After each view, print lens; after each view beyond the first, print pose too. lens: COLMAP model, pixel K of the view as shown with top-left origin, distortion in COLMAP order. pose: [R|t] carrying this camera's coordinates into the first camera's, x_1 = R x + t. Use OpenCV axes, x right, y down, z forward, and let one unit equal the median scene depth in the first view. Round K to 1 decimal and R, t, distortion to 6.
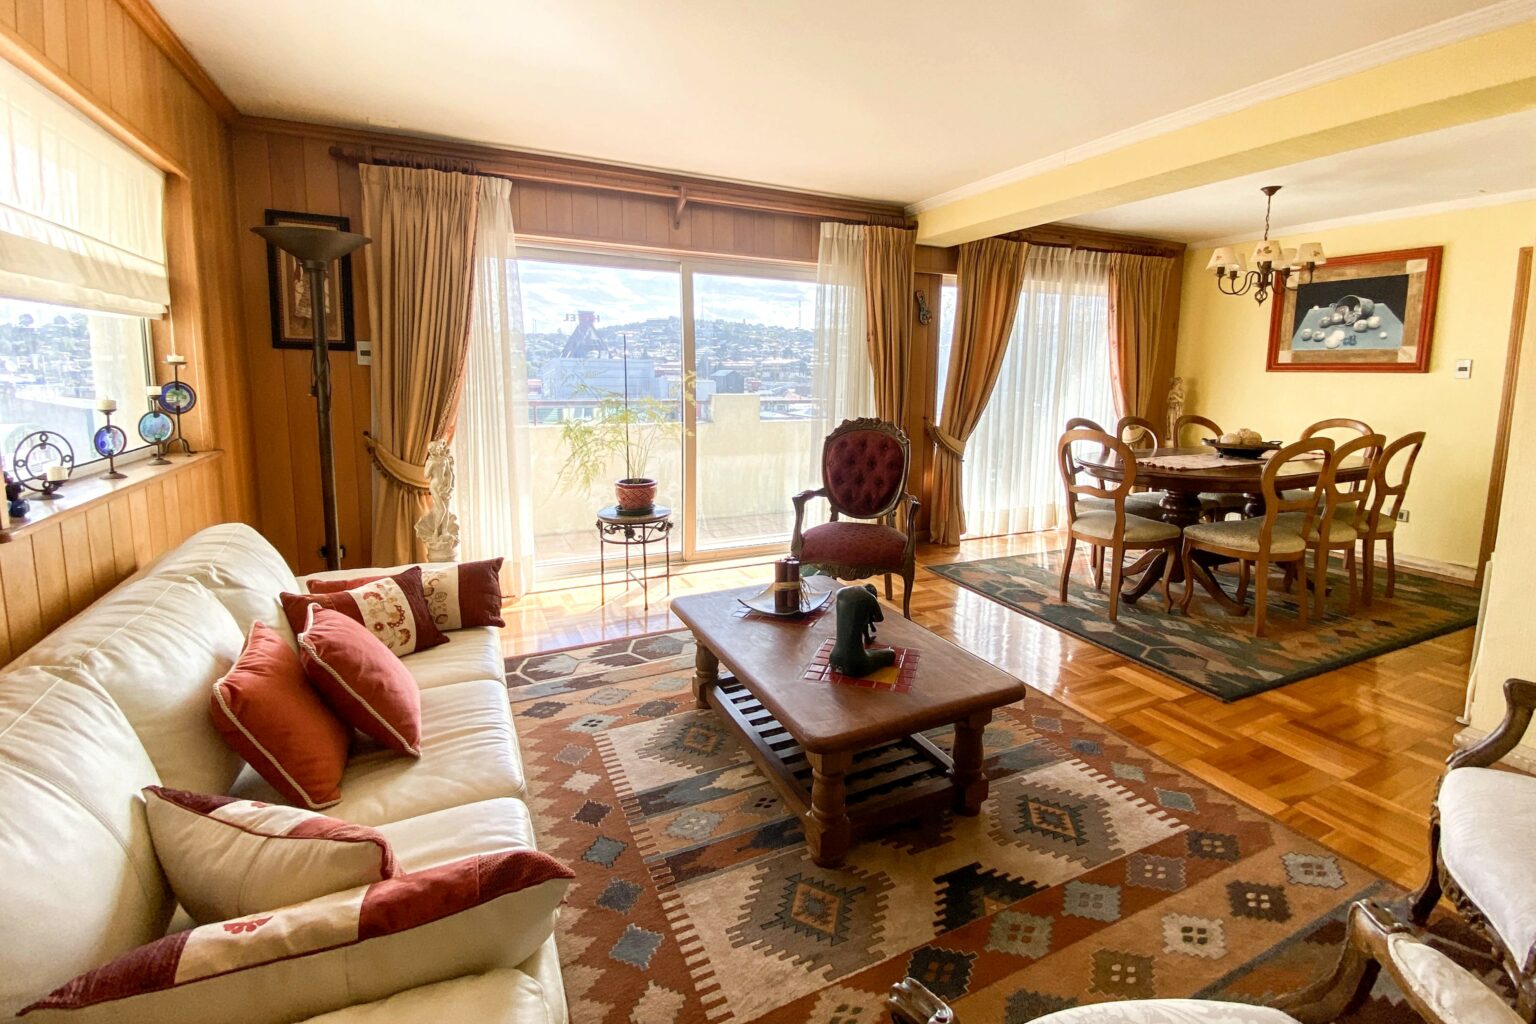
lens RADIAL K [[707.0, 0, 777.4], [0, 707.0, 456.4], [0, 0, 1]] dist [0.000374, -0.000741]
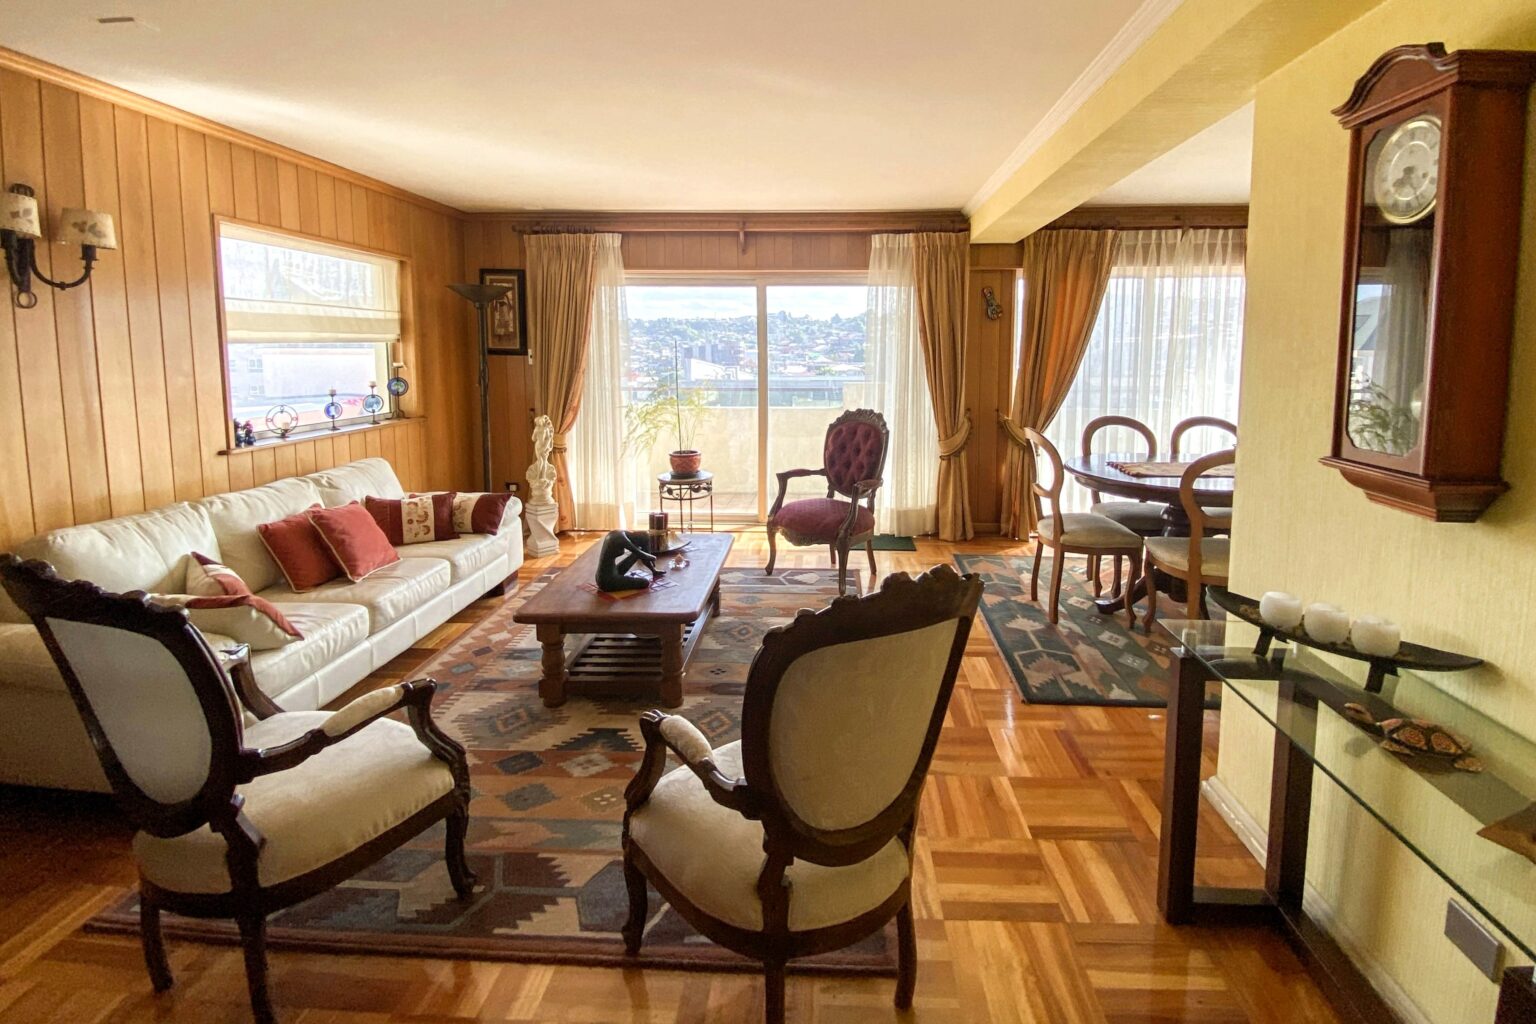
lens RADIAL K [[720.7, 0, 790.6], [0, 720.7, 405.3], [0, 0, 1]] dist [0.020249, -0.000040]
pose [[0.870124, 0.028307, -0.492020, 0.639225], [-0.050174, 0.998250, -0.031301, -0.020695], [0.490273, 0.051922, 0.870021, -0.064270]]
